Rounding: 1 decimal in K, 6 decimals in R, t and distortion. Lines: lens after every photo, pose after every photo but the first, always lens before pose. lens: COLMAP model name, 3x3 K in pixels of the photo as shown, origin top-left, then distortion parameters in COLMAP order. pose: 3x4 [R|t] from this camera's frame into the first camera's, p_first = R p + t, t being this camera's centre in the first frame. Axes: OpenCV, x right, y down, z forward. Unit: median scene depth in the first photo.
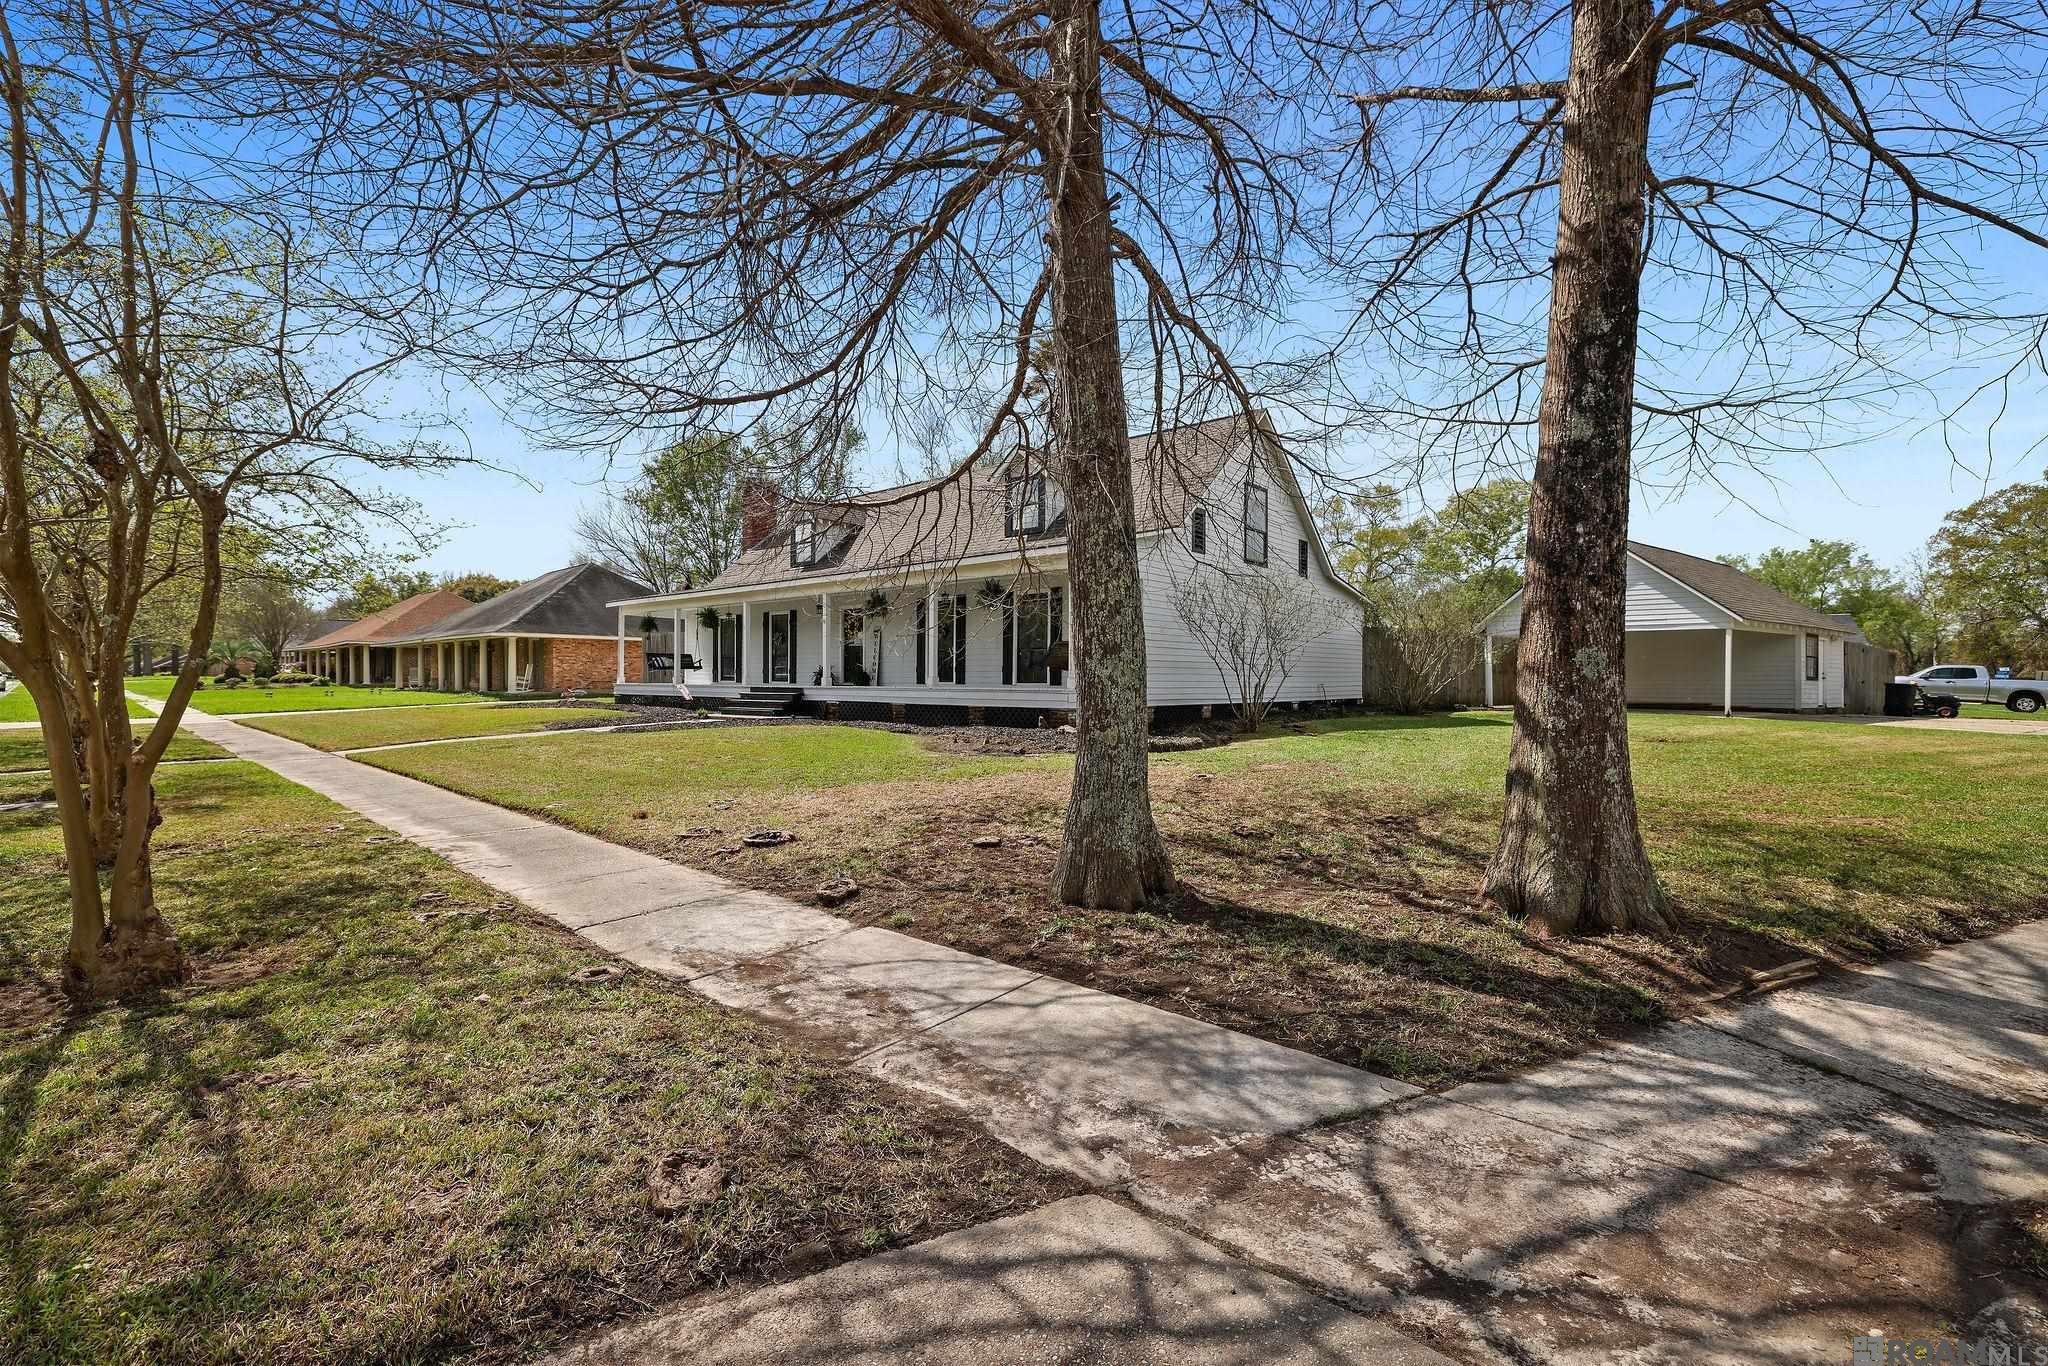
lens RADIAL K [[858.6, 0, 1019.4], [0, 858.6, 679.4], [0, 0, 1]] dist [-0.025505, -0.000072]
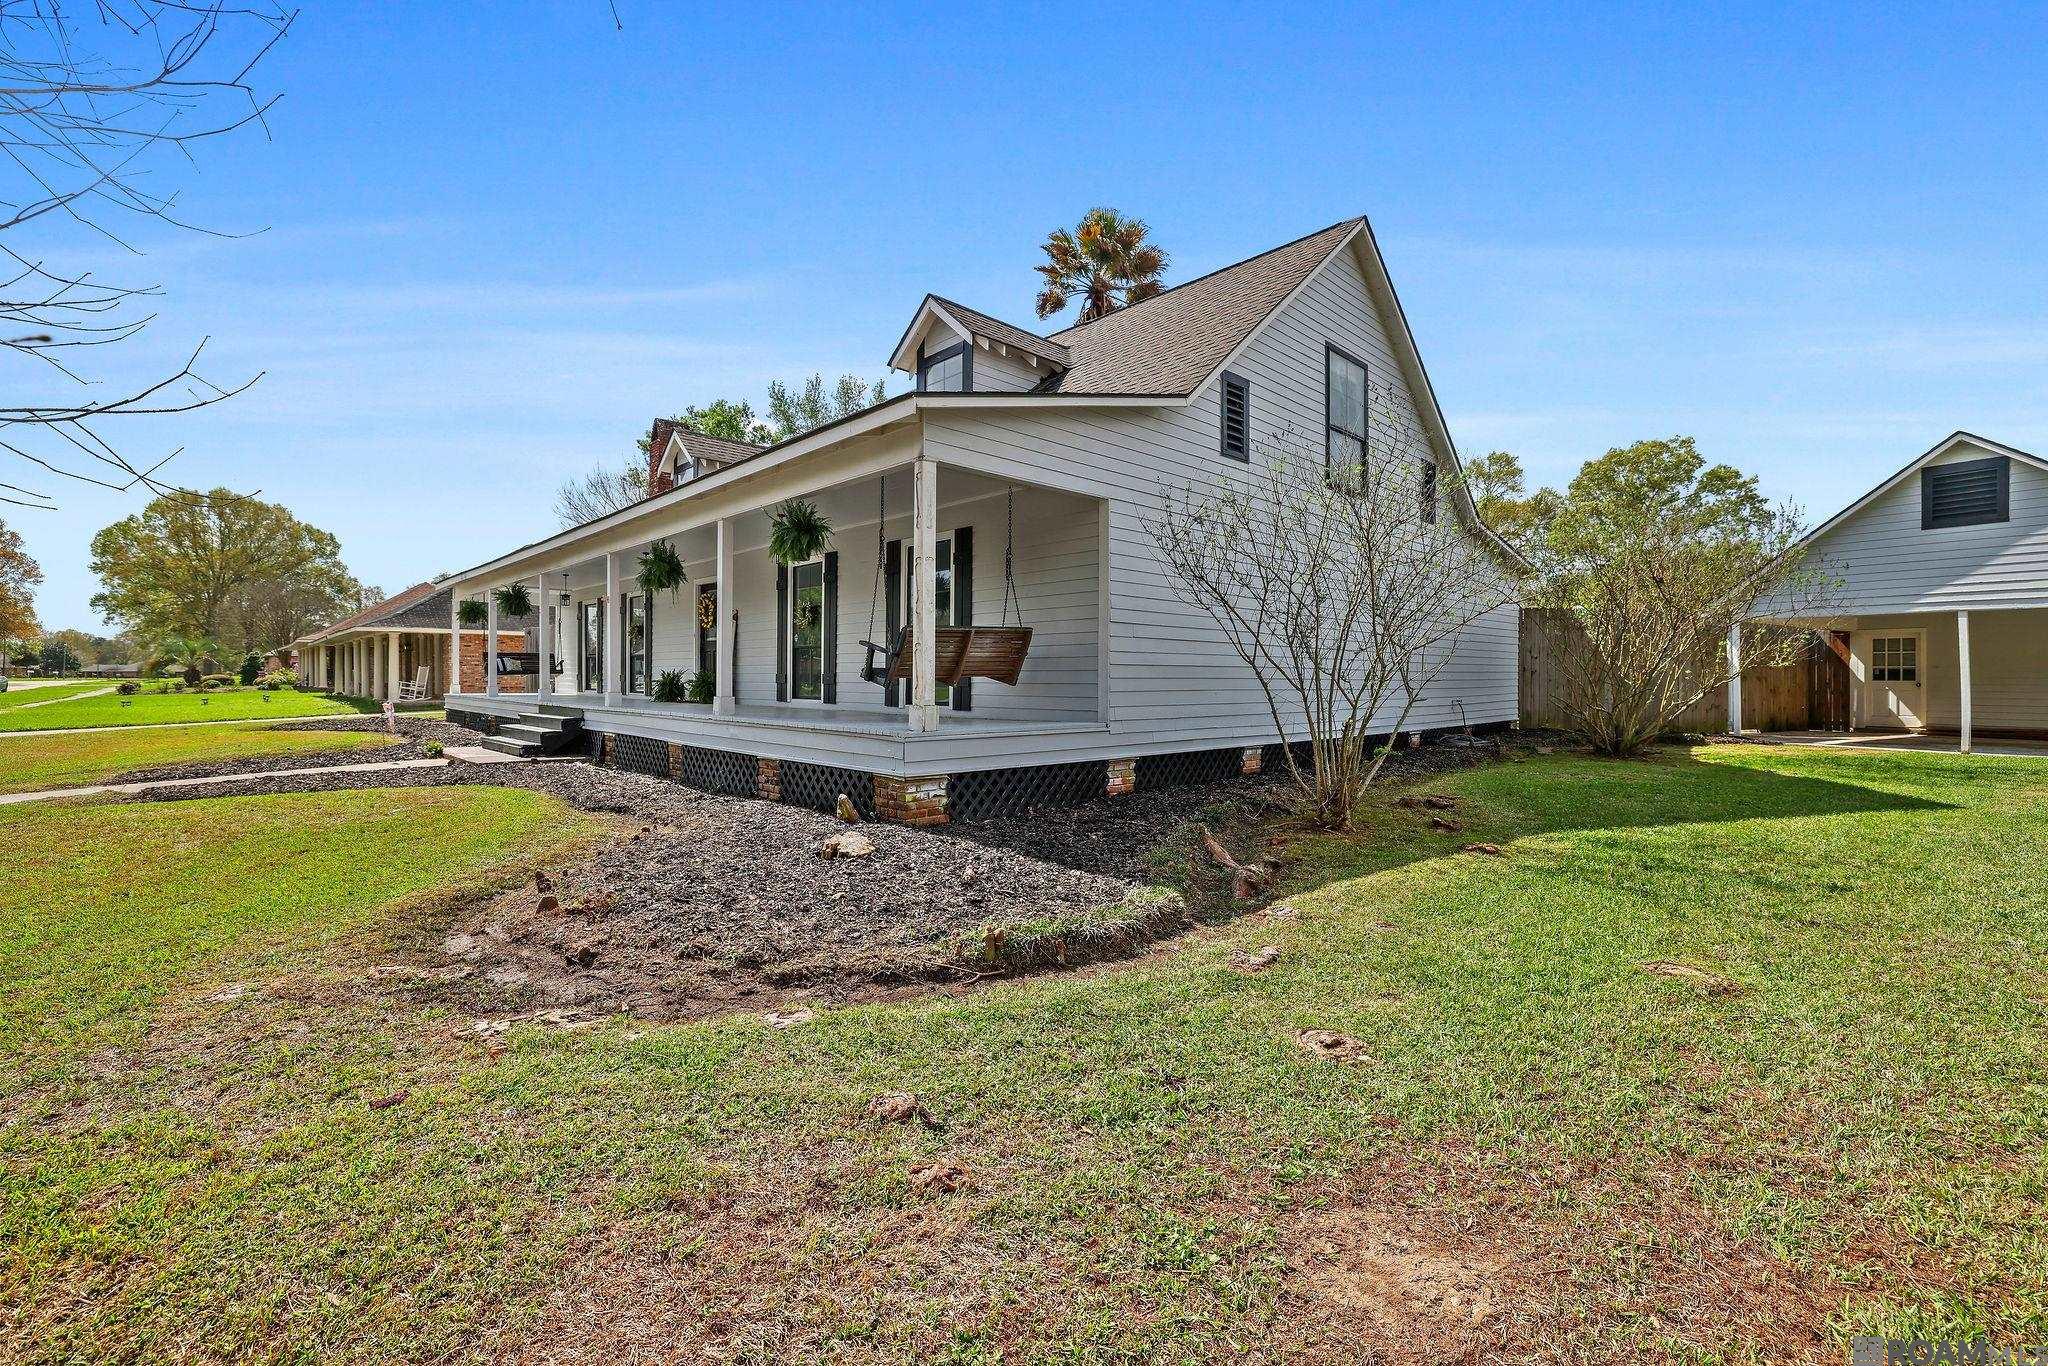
lens RADIAL K [[858.6, 0, 1019.4], [0, 858.6, 679.4], [0, 0, 1]] dist [-0.025505, -0.000072]
pose [[0.995430, 0.000681, -0.095492, 0.094819], [-0.000427, 0.999996, 0.002674, -0.009887], [0.095494, -0.002621, 0.995427, 0.344050]]
